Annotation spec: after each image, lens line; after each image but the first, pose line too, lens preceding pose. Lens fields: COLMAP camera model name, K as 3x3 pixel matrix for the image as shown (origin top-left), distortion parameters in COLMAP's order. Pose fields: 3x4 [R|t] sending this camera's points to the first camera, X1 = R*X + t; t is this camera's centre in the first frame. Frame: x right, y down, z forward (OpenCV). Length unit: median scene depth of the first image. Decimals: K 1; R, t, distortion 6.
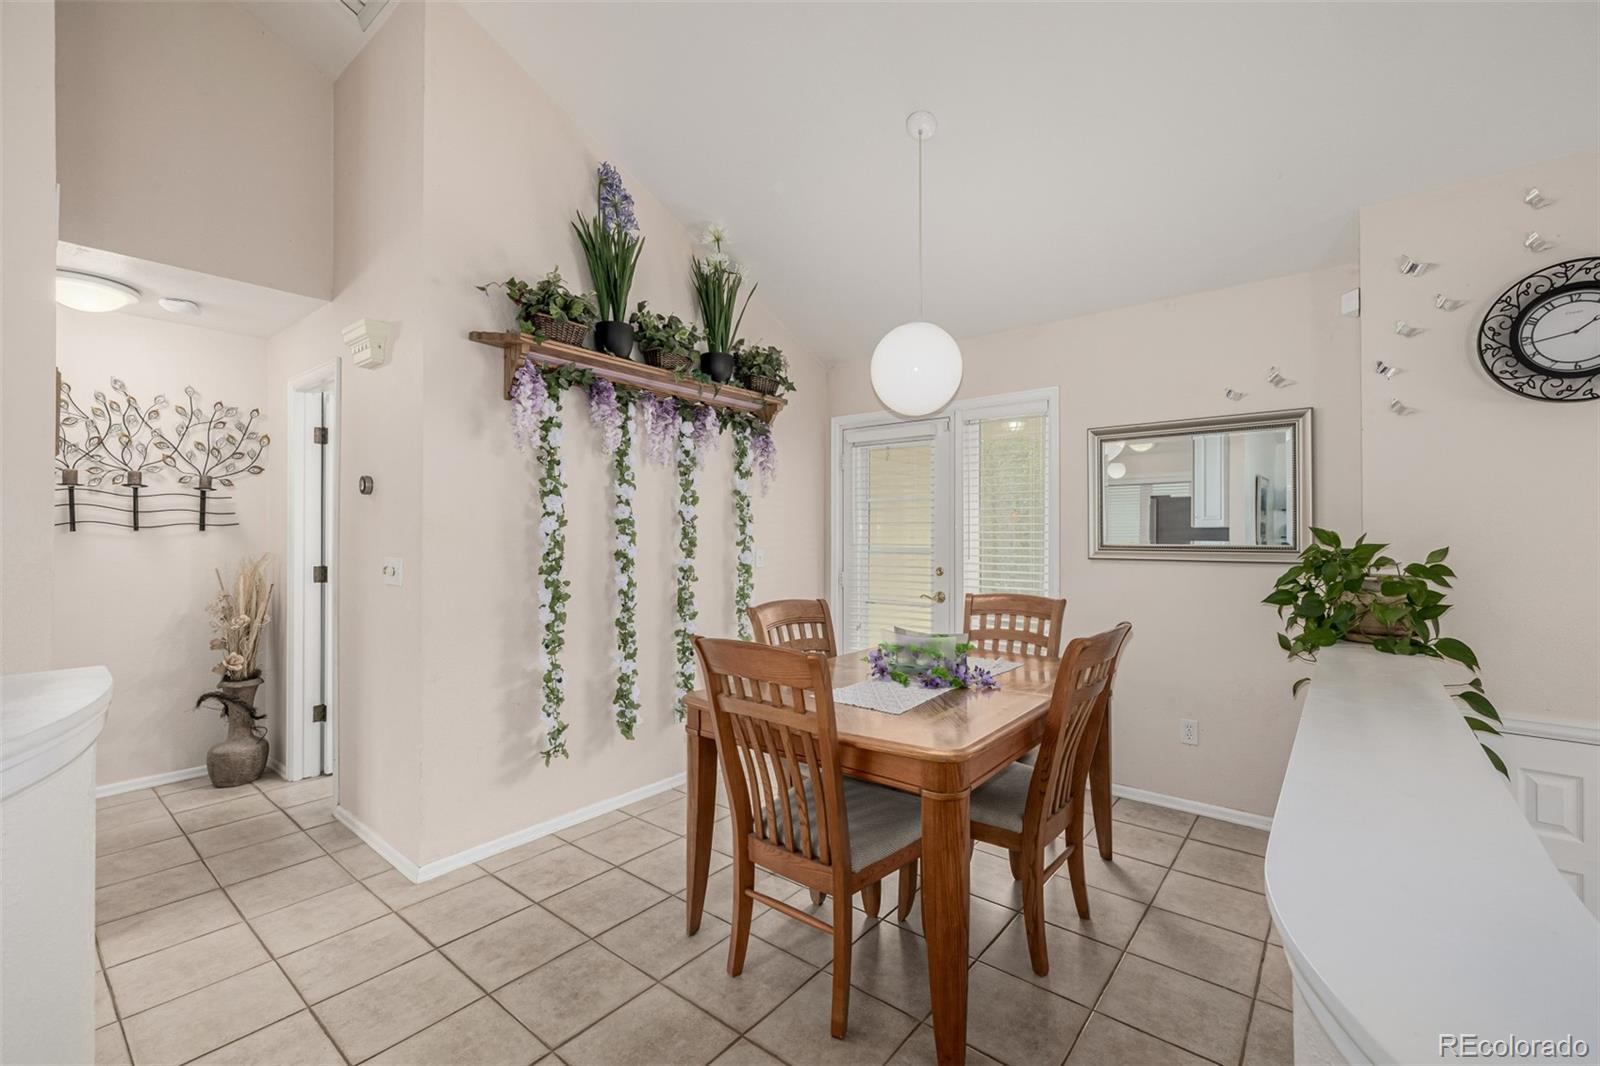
lens RADIAL K [[679.0, 0, 811.8], [0, 679.0, 530.0], [0, 0, 1]] dist [0.000055, -0.000069]
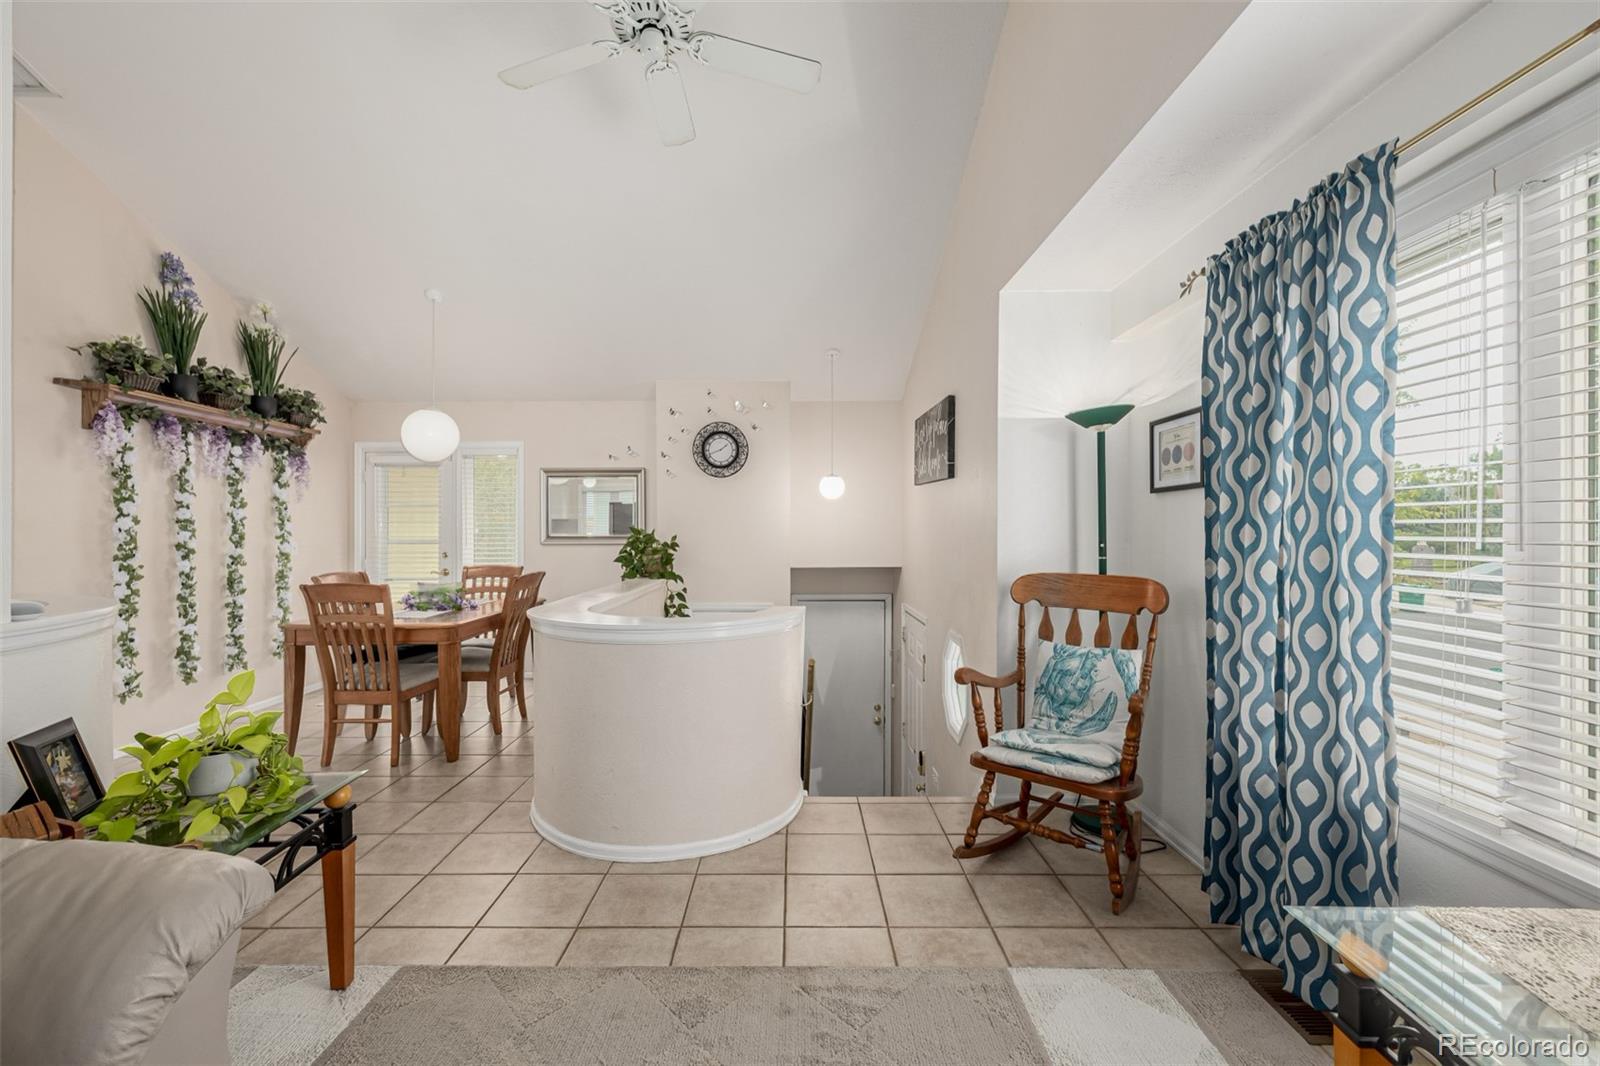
lens RADIAL K [[679.0, 0, 787.3], [0, 679.0, 530.4], [0, 0, 1]] dist [0.000055, -0.000069]
pose [[0.792419, -0.002989, 0.609970, -0.153877], [-0.001323, 0.999977, 0.006619, -0.004744], [-0.609976, -0.006052, 0.792397, -0.783480]]
